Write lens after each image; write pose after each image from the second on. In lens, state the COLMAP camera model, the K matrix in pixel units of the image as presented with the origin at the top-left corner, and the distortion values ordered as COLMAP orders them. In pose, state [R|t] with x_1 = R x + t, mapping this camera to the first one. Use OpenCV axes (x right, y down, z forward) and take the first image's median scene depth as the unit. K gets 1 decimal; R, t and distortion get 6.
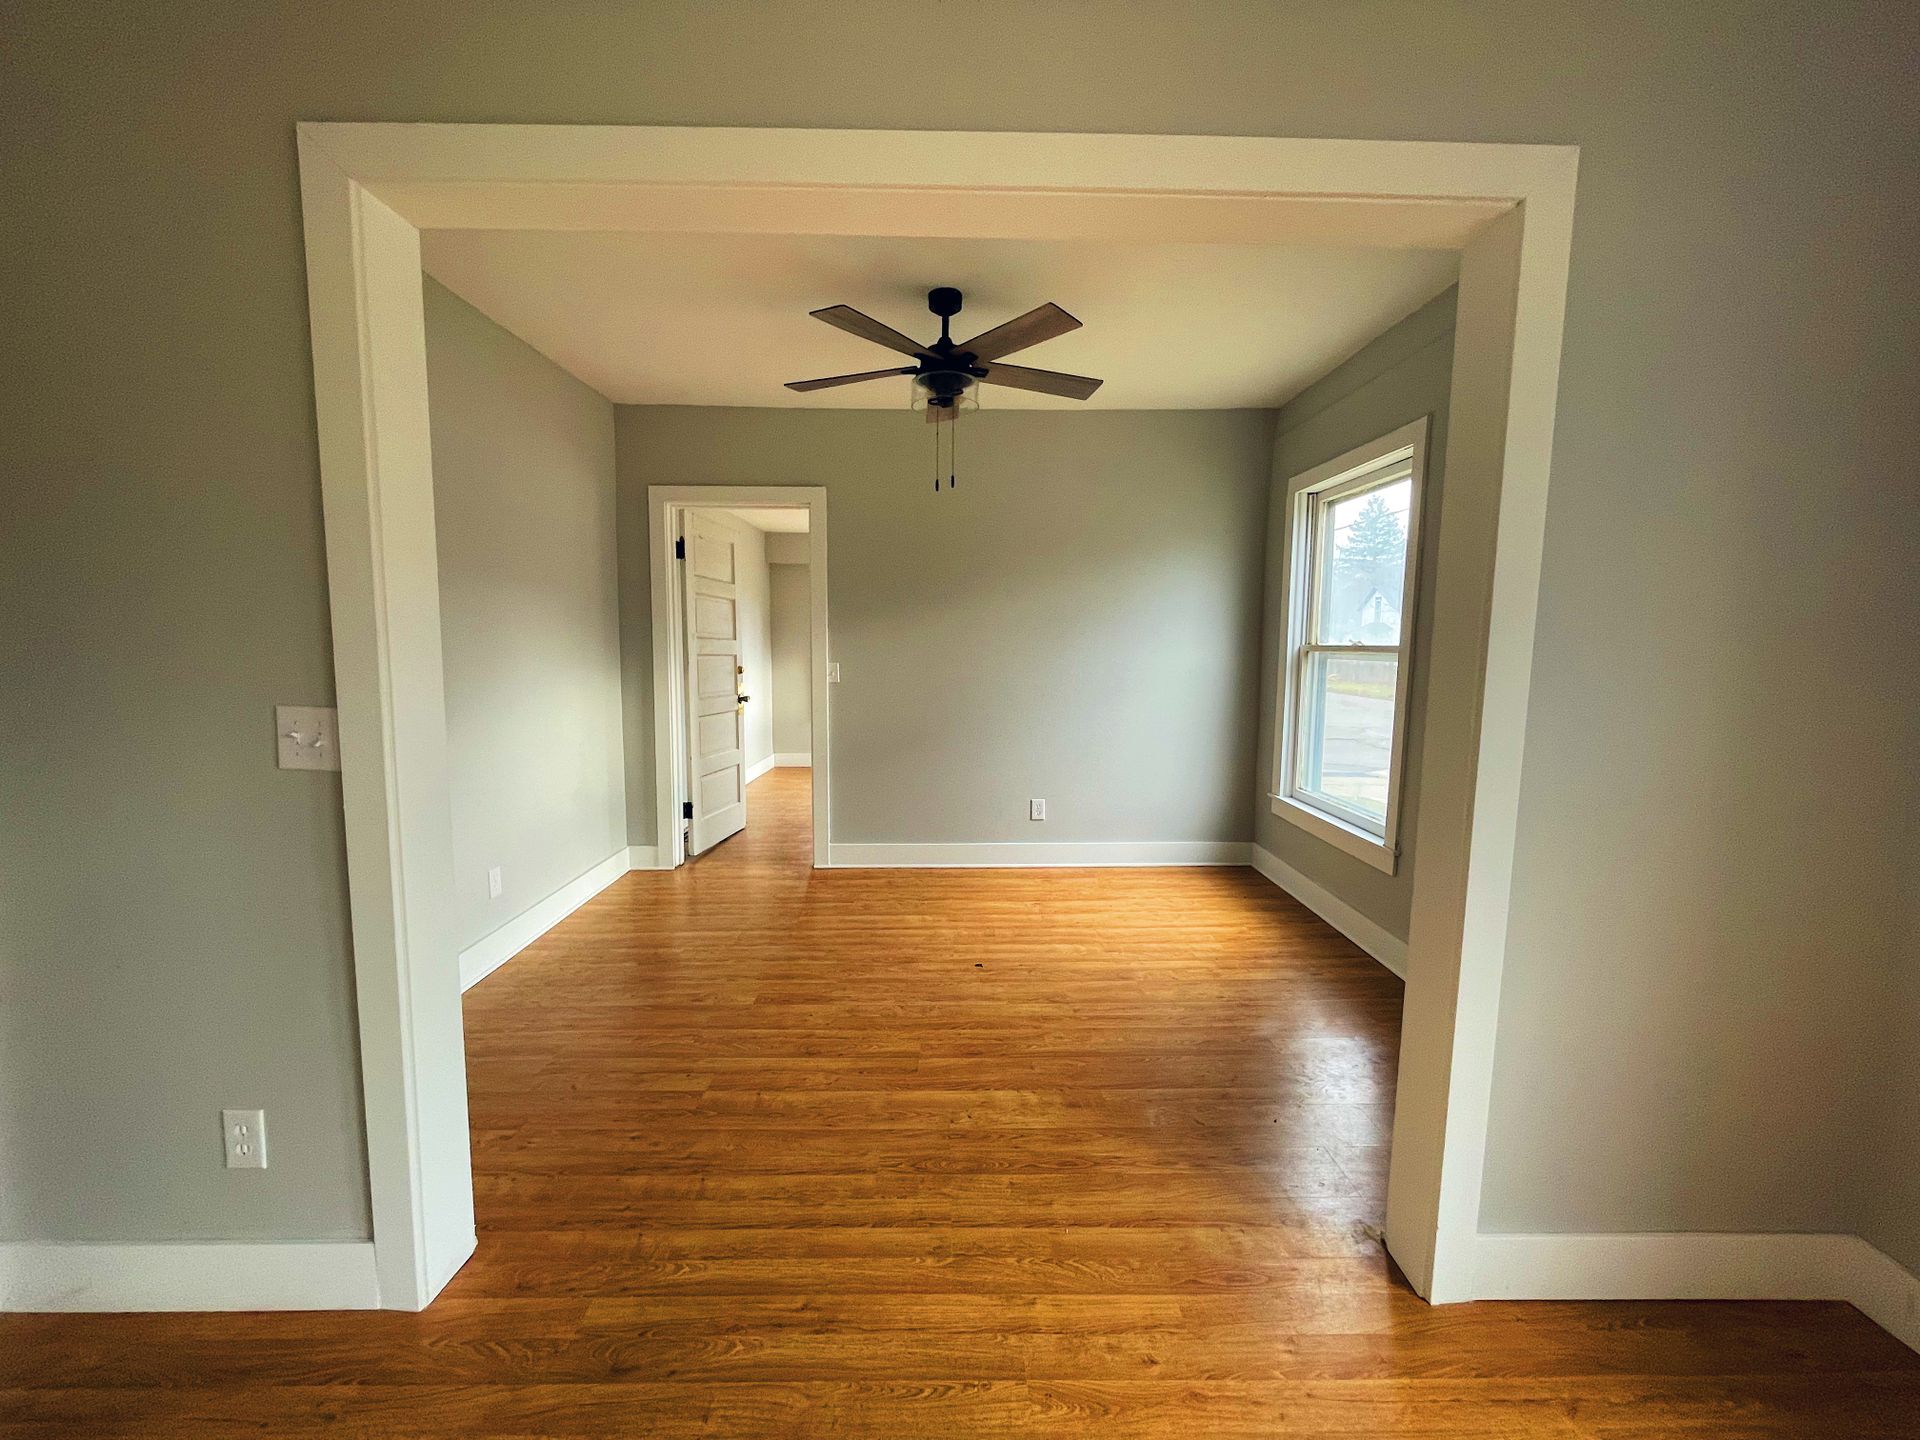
lens RADIAL K [[729.5, 0, 981.2], [0, 729.5, 711.5], [0, 0, 1]] dist [-0.041857, 0.000003]
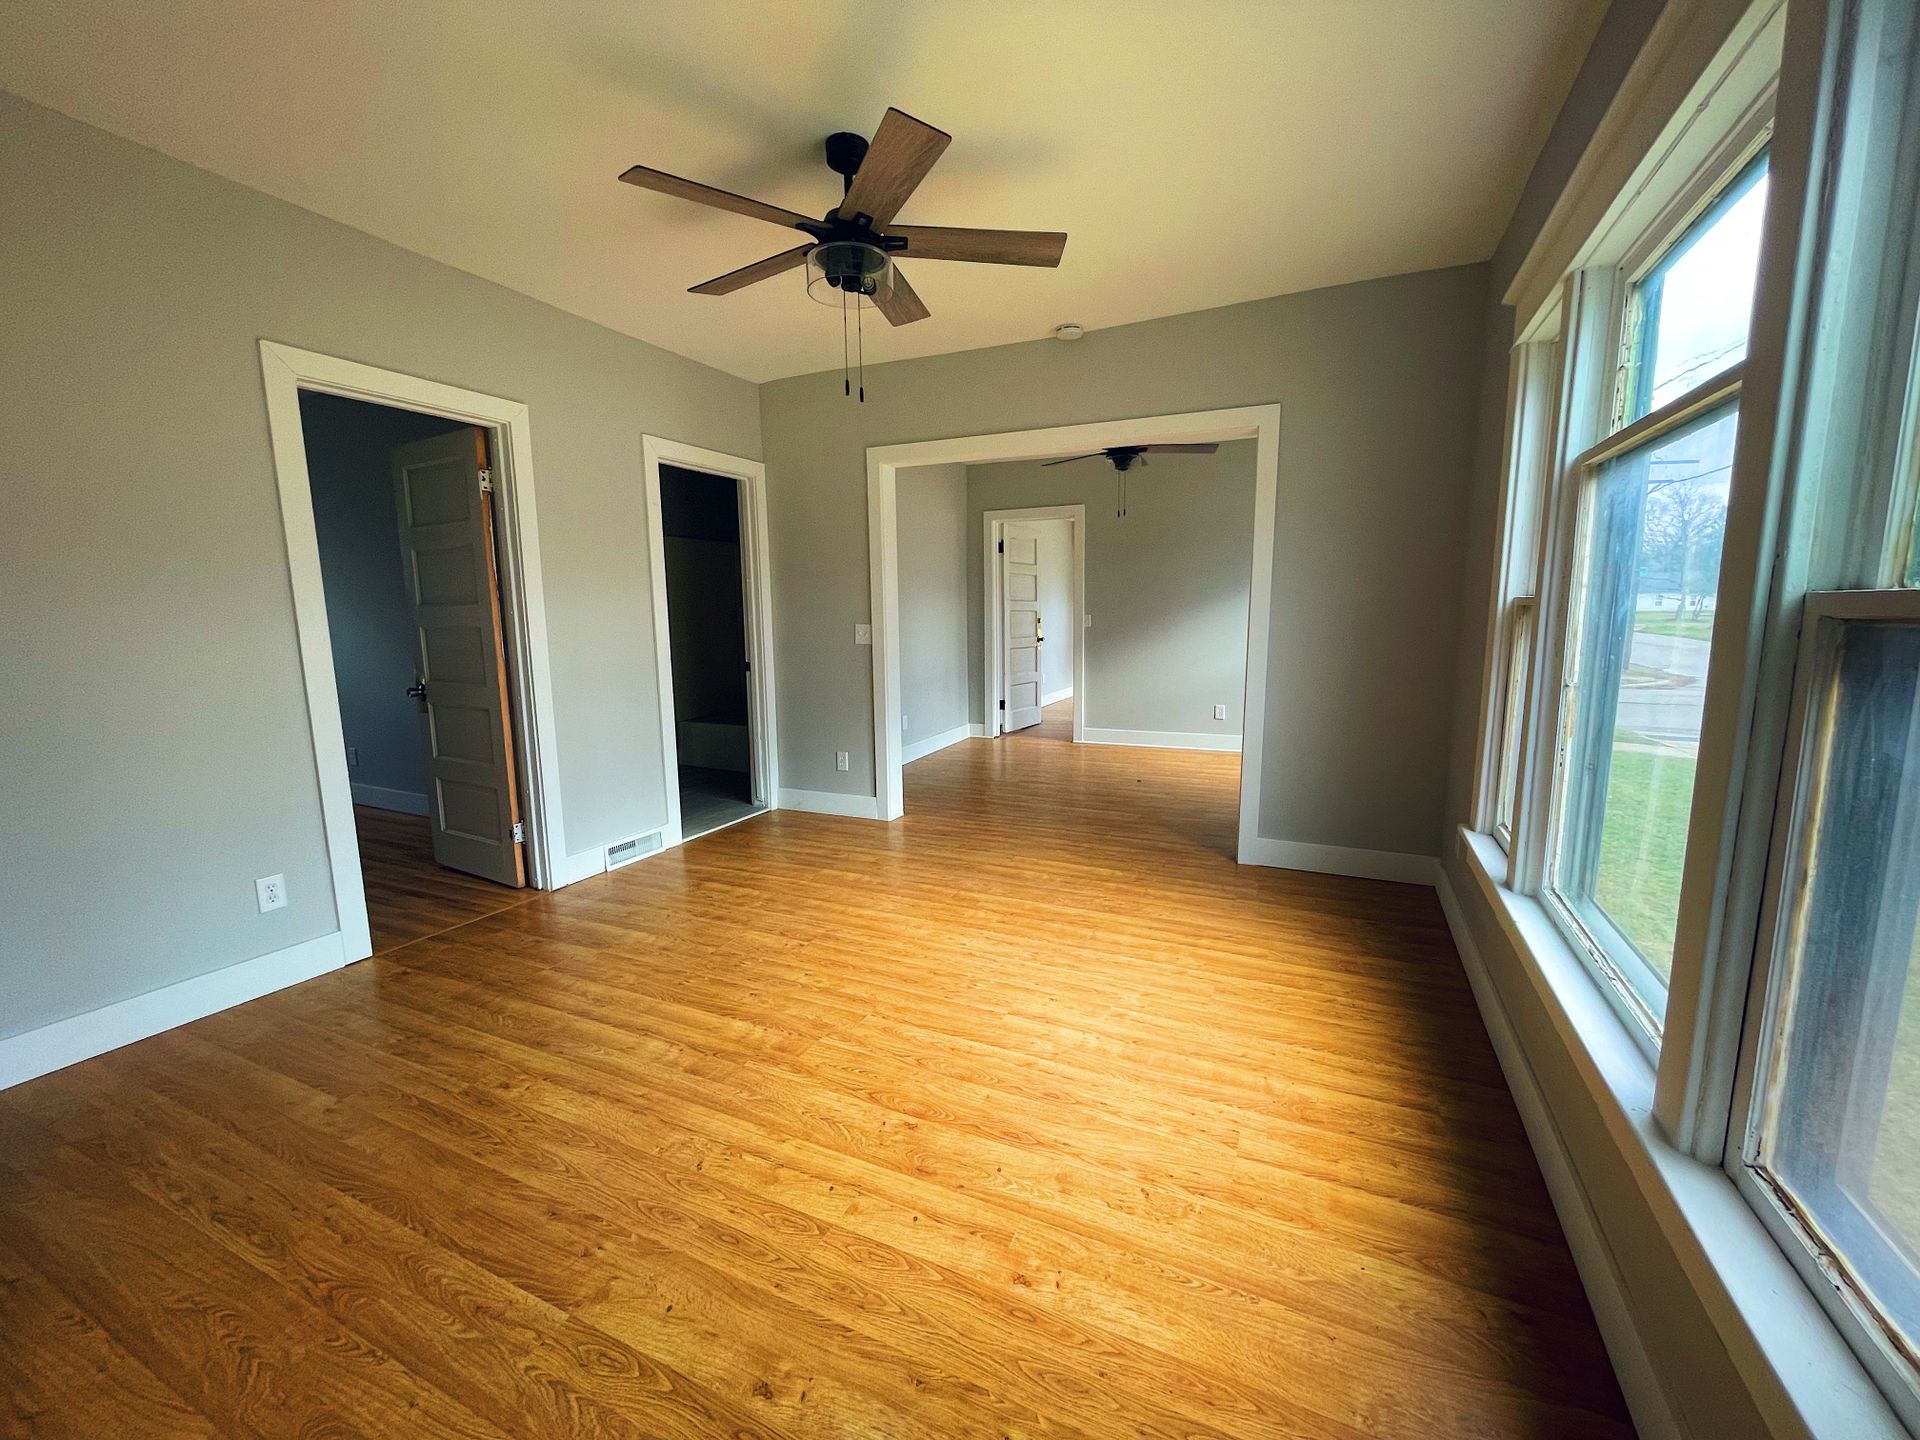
lens RADIAL K [[777.5, 0, 964.8], [0, 777.5, 712.3], [0, 0, 1]] dist [-0.003054, -0.000265]
pose [[0.883244, 0.048166, -0.466433, 0.374080], [-0.028326, 0.998374, 0.049457, 0.073197], [0.468057, -0.030470, 0.883173, -0.654338]]
